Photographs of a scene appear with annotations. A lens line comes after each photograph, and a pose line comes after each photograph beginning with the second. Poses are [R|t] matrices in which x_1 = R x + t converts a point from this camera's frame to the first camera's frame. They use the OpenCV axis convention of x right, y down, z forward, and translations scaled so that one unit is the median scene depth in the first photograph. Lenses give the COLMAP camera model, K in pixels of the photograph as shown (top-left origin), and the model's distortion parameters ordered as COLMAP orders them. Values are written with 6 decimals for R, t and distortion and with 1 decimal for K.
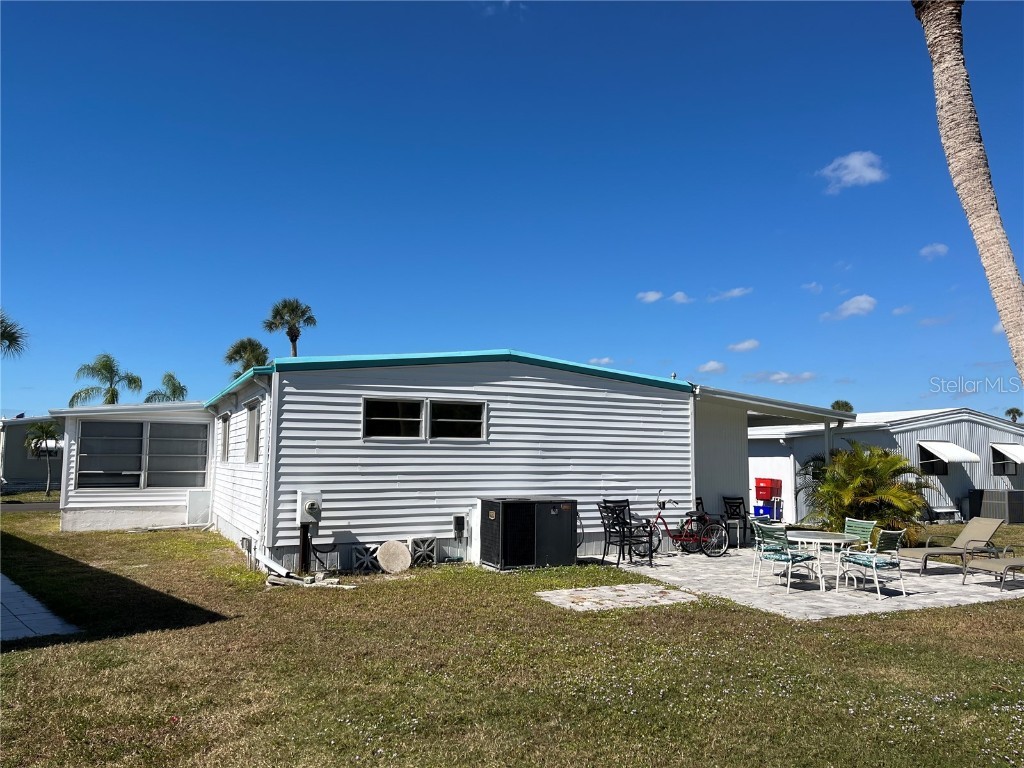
lens RADIAL K [[779.5, 0, 510.7], [0, 779.5, 383.4], [0, 0, 1]] dist [0.069078, -0.092438]
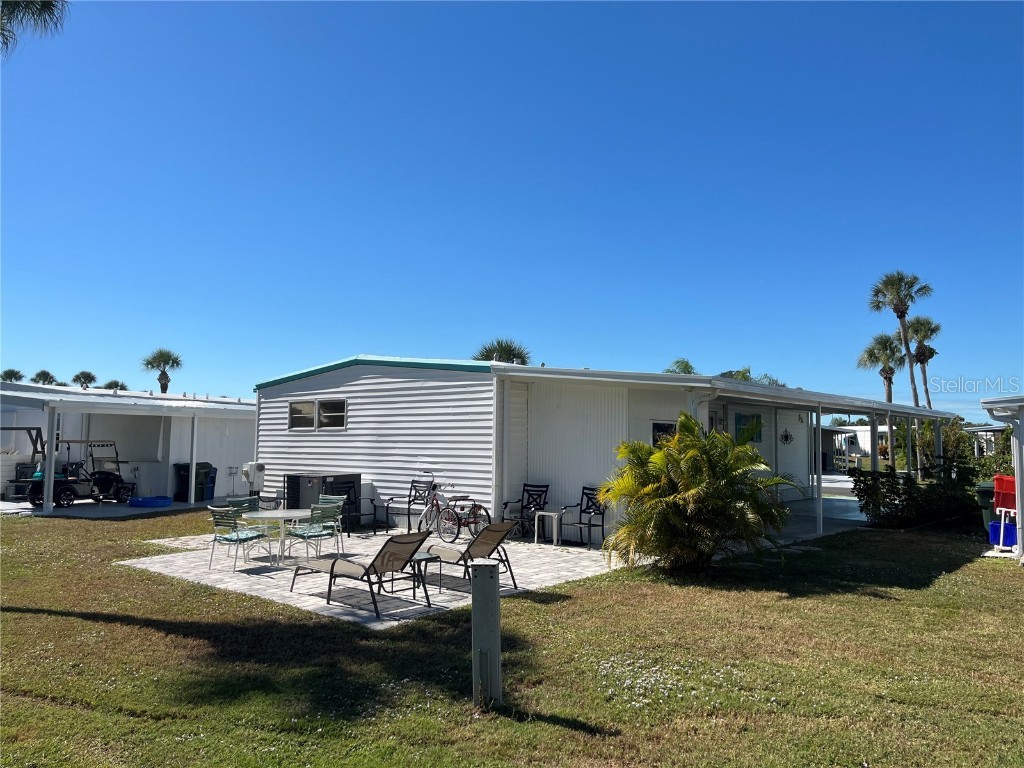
lens RADIAL K [[779.5, 0, 511.5], [0, 779.5, 383.3], [0, 0, 1]] dist [0.069078, -0.092438]
pose [[0.416974, -0.072523, -0.906020, 1.251642], [0.084606, 0.995581, -0.040755, 0.073837], [0.904972, -0.059661, 0.421268, 0.704589]]
